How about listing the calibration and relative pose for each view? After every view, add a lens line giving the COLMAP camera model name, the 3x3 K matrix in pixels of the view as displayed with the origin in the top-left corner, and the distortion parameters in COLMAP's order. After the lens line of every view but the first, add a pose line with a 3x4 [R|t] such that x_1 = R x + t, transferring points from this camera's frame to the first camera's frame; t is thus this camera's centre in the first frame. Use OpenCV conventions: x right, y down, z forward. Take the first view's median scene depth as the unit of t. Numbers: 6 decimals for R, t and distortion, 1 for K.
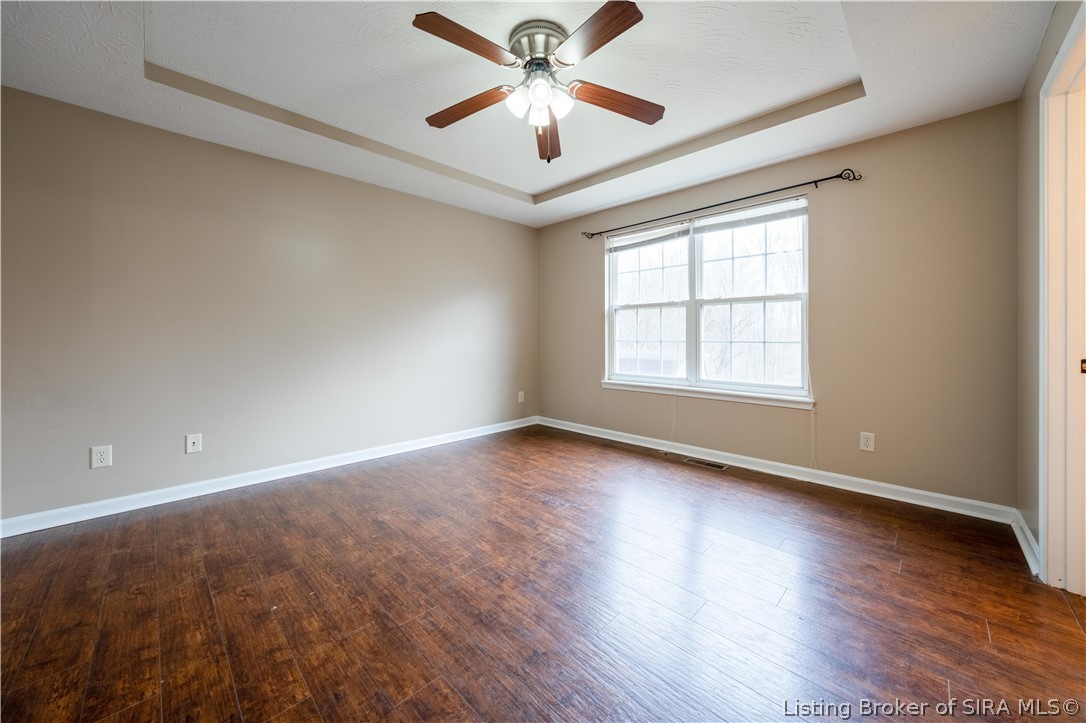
lens RADIAL K [[399.5, 0, 539.8], [0, 399.5, 340.2], [0, 0, 1]] dist [-0.025115, 0.009325]
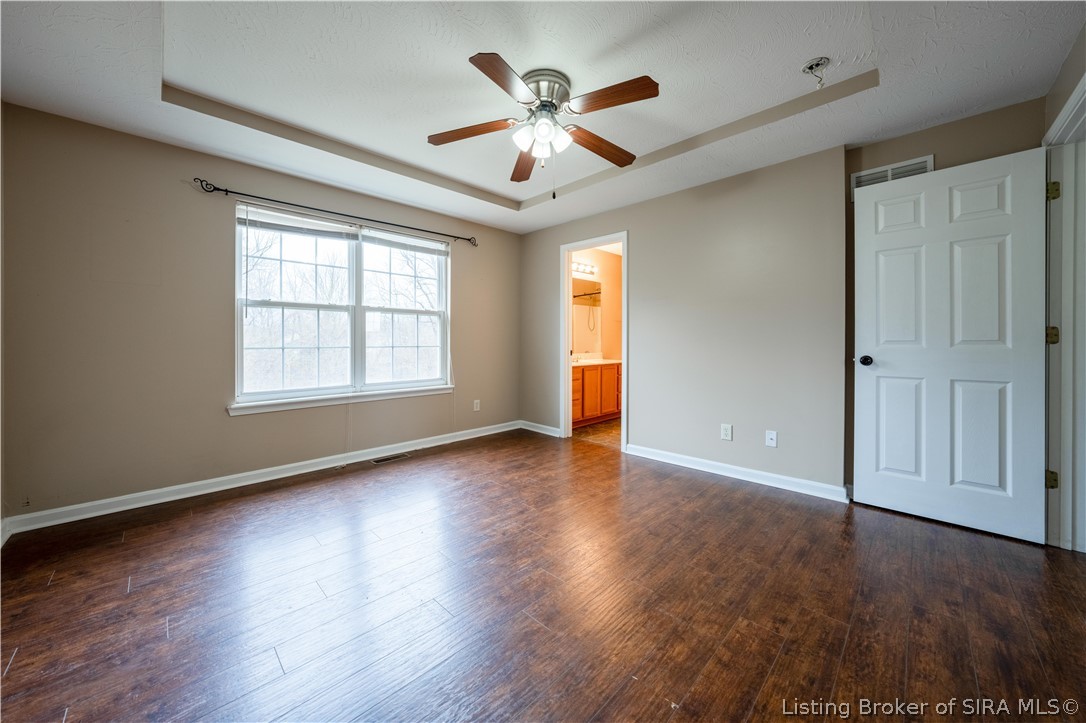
lens RADIAL K [[399.5, 0, 539.8], [0, 399.5, 340.2], [0, 0, 1]] dist [-0.025115, 0.009325]
pose [[-0.009756, 0.005301, 0.999938, -0.757926], [0.010388, 0.999933, -0.005200, -0.004536], [-0.999898, 0.010337, -0.009810, 0.669538]]
